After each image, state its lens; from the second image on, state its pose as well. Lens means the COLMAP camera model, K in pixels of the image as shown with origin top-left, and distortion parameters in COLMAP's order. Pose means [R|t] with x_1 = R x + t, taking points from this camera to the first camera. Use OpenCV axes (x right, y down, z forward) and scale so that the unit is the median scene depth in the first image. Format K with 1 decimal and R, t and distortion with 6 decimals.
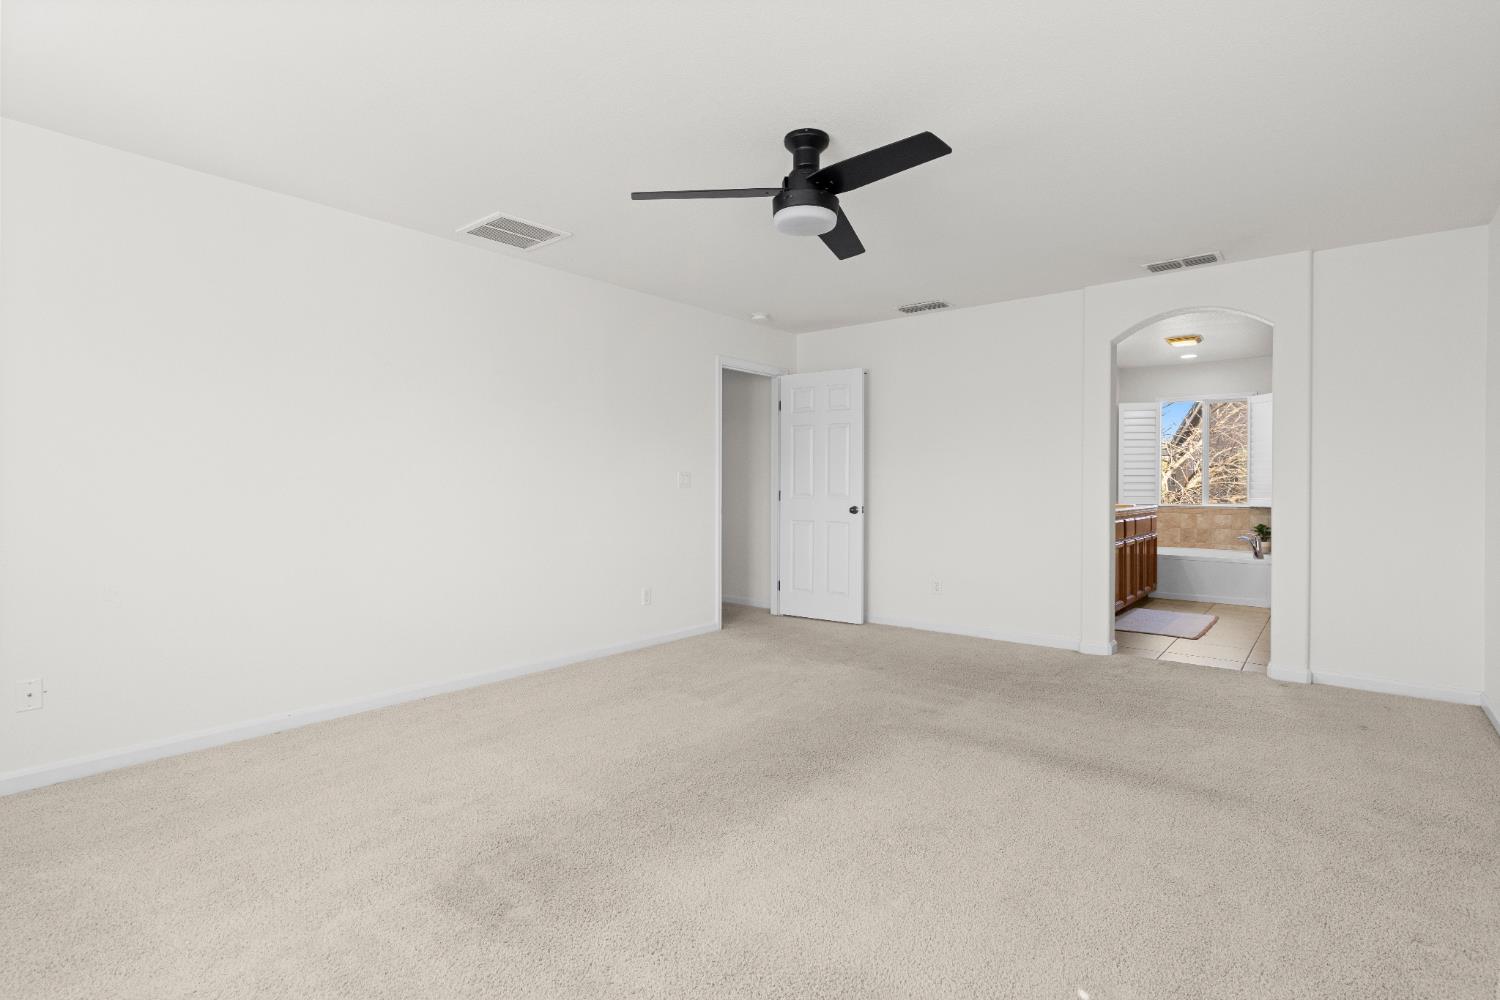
lens RADIAL K [[719.9, 0, 753.6], [0, 719.9, 498.1], [0, 0, 1]] dist [-0.001253, 0.000234]
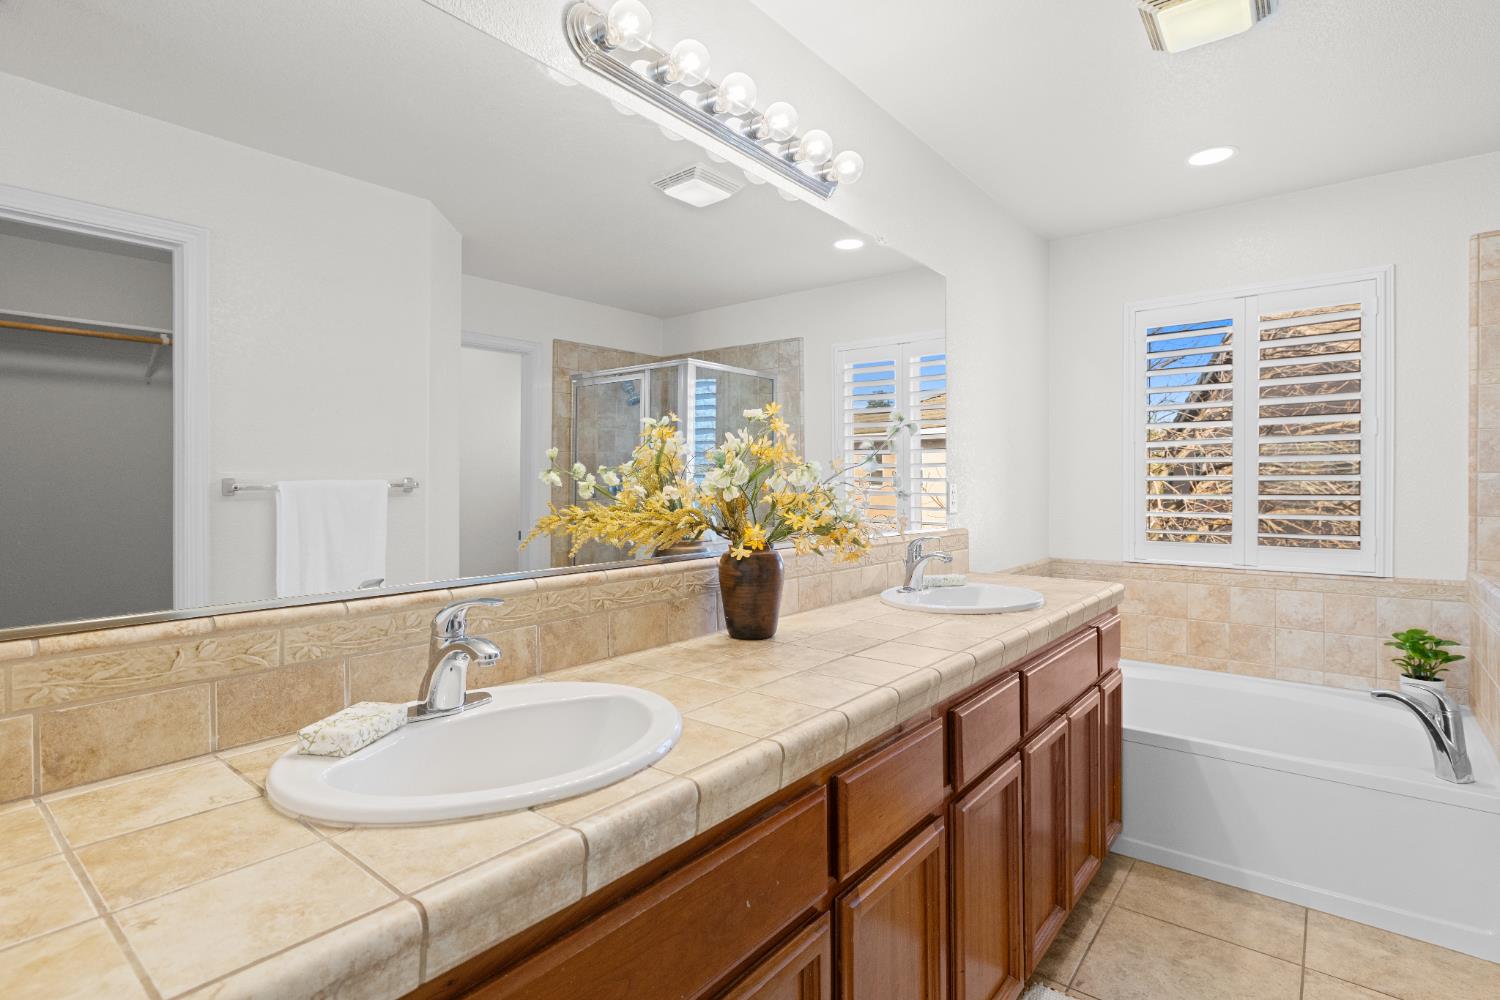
lens RADIAL K [[719.9, 0, 754.0], [0, 719.9, 492.6], [0, 0, 1]] dist [-0.001253, 0.000234]
pose [[0.999971, -0.006399, 0.004138, 0.360171], [0.006379, 0.999968, 0.004737, -0.033583], [-0.004169, -0.004711, 0.999980, 0.617723]]
